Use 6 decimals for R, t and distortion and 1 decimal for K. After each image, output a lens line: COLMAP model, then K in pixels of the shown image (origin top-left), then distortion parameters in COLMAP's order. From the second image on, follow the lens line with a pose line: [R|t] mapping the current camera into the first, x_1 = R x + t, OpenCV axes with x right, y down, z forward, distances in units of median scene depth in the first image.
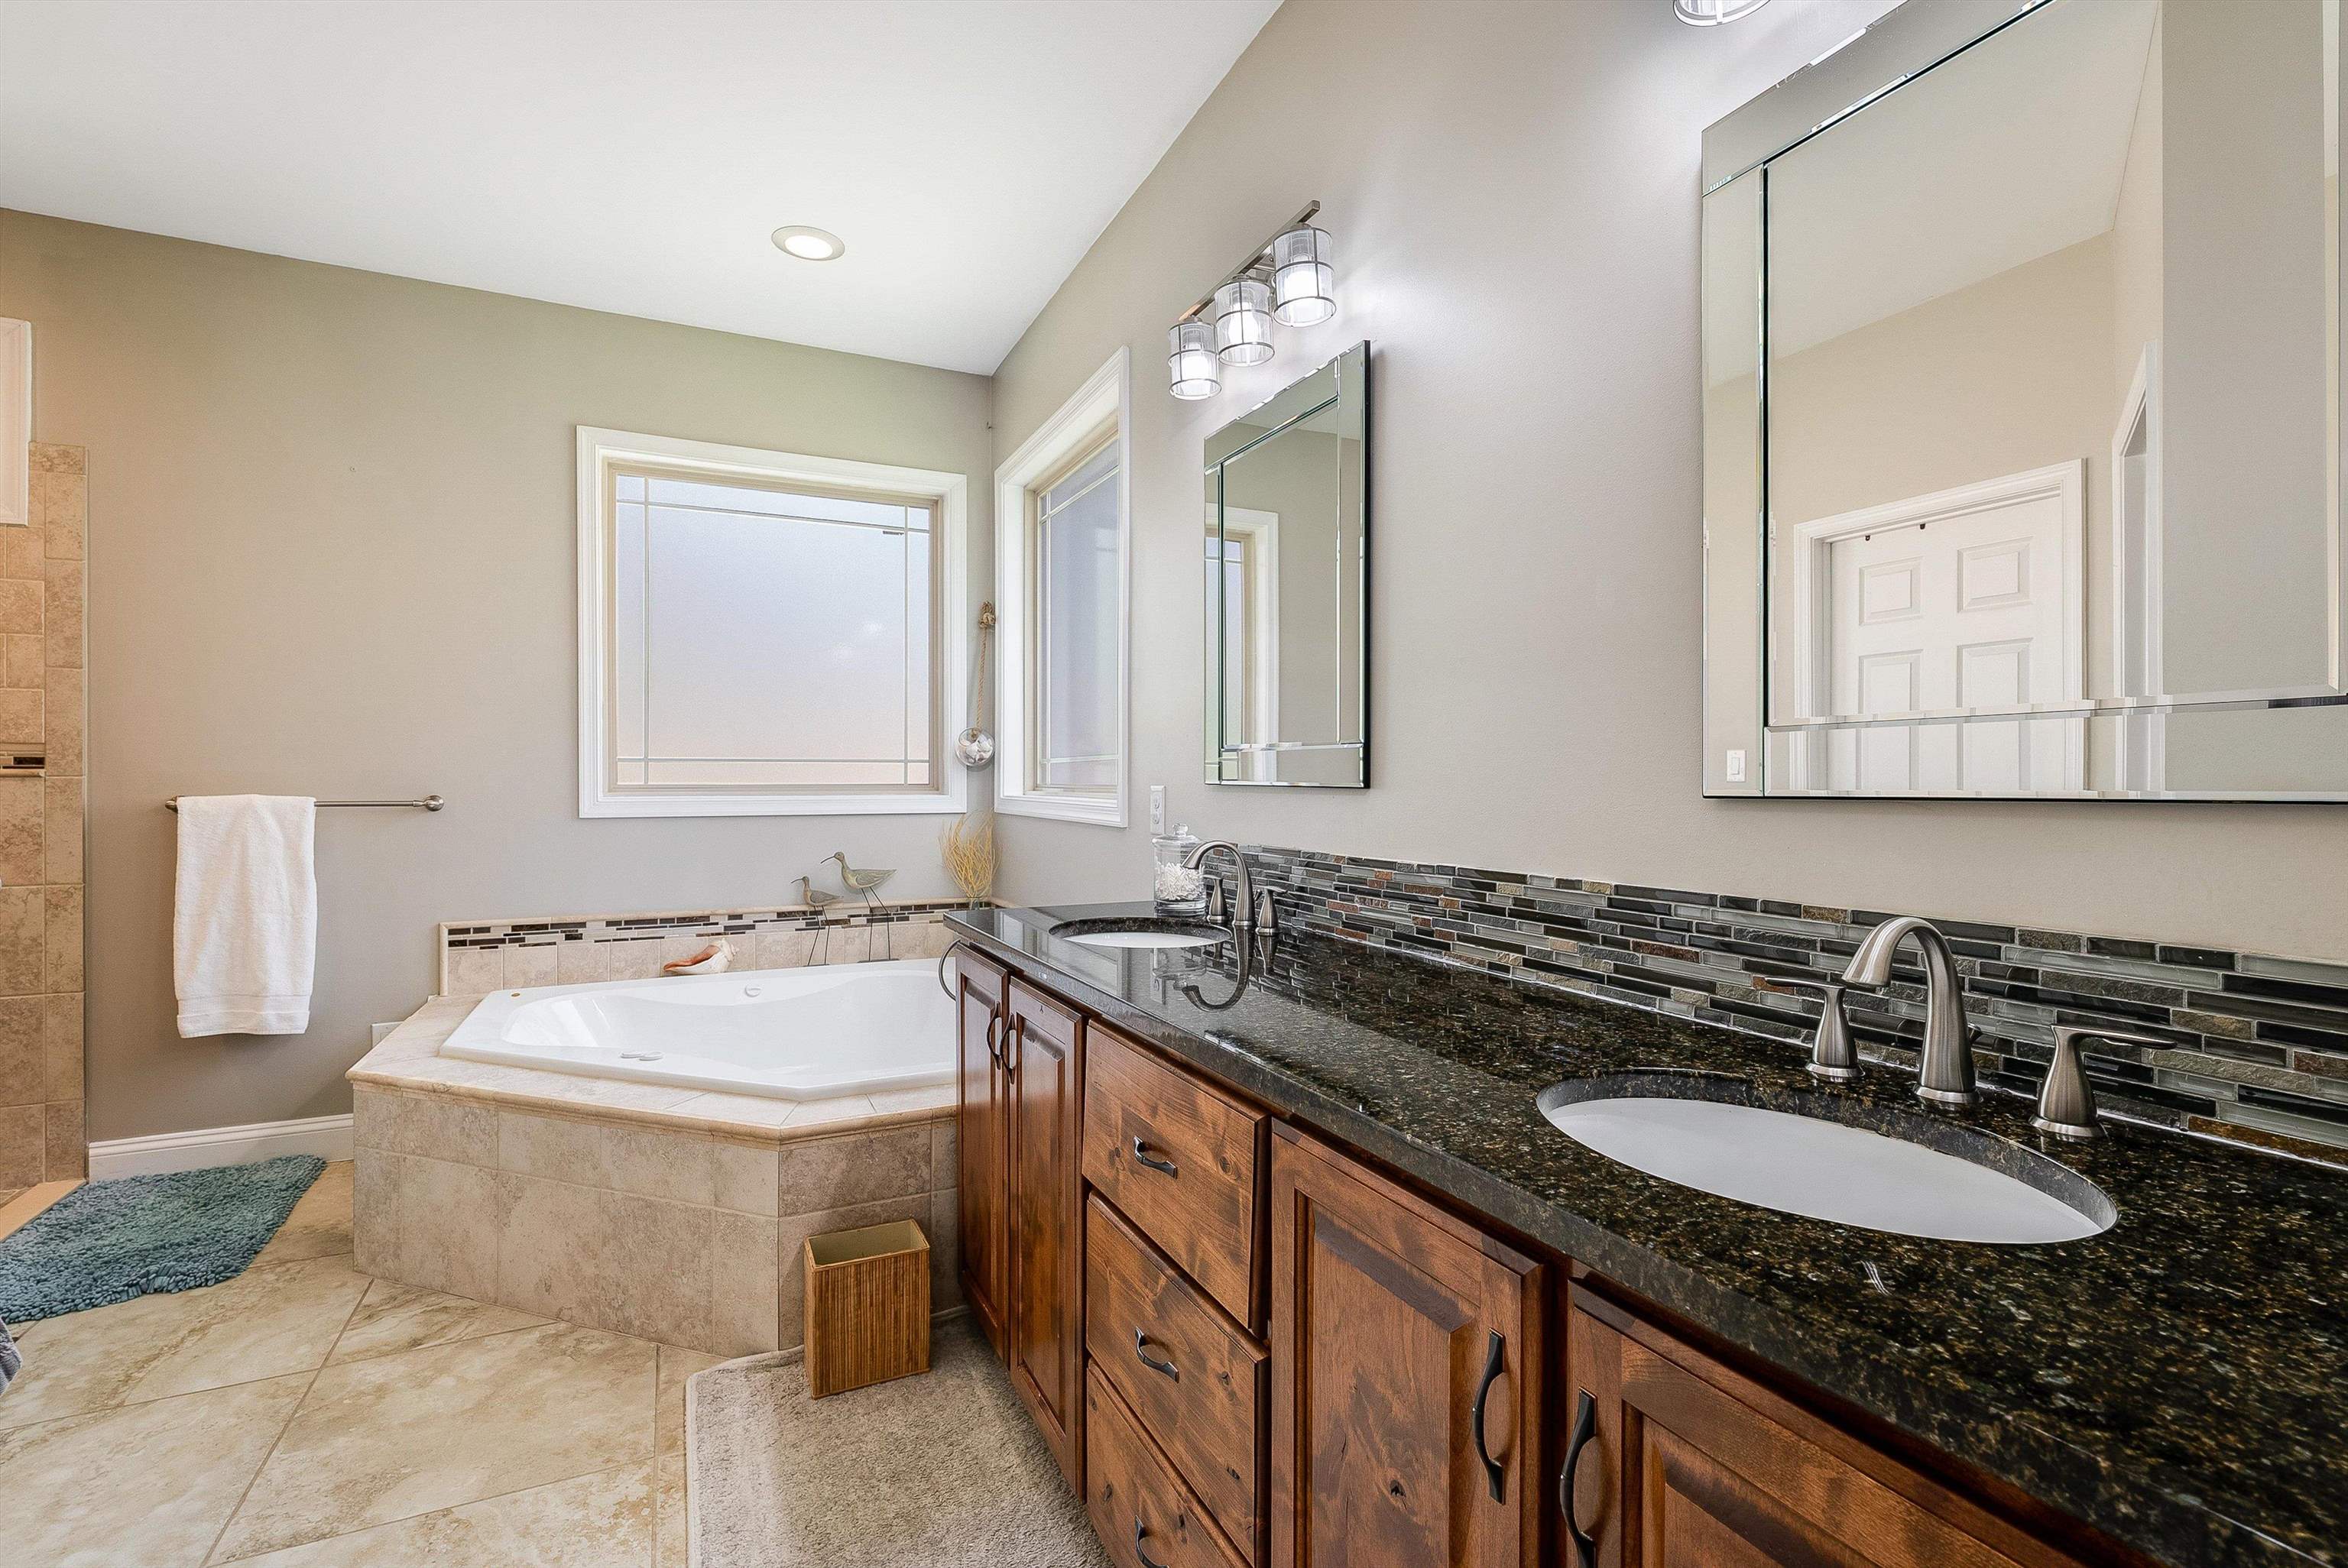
lens RADIAL K [[1043.5, 0, 1177.6], [0, 1043.5, 781.7], [0, 0, 1]] dist [0.000297, -0.000082]
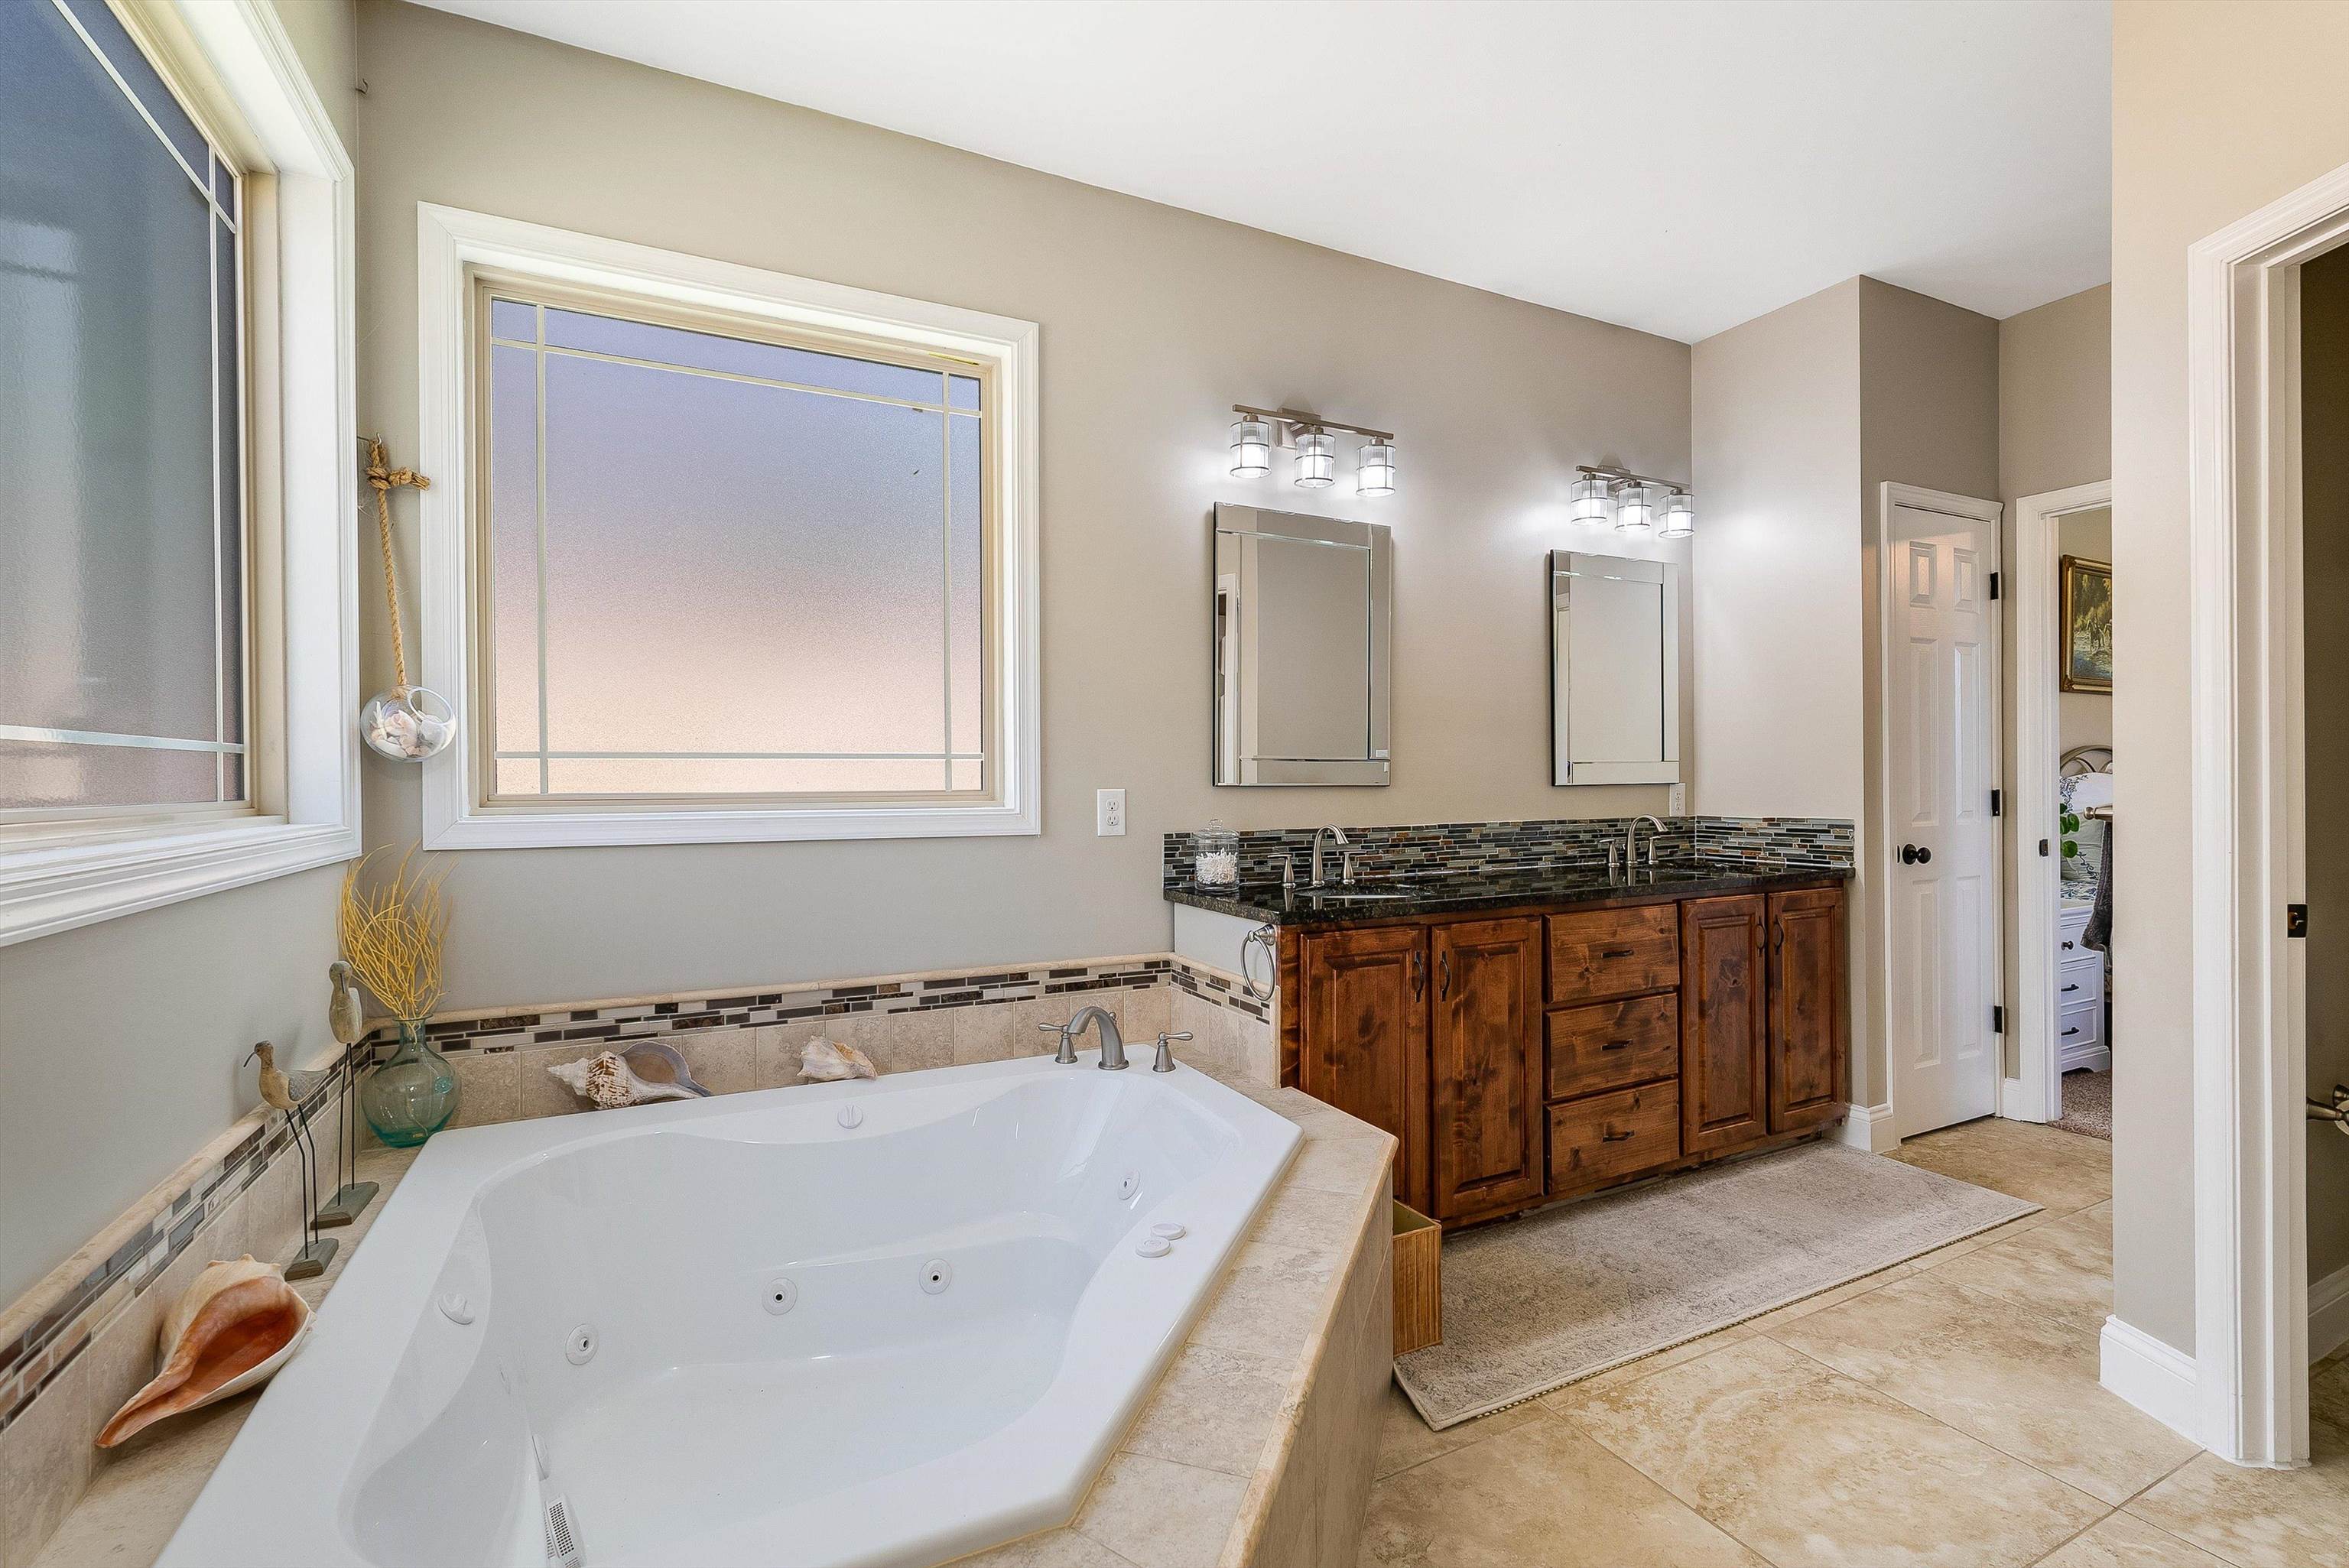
lens RADIAL K [[1044.0, 0, 1178.8], [0, 1044.0, 782.9], [0, 0, 1]] dist [0.000297, -0.000082]
pose [[-0.006813, -0.002745, 0.999973, -1.817162], [0.007784, 0.999966, 0.002798, -0.006743], [-0.999946, 0.007802, -0.006791, 1.606442]]
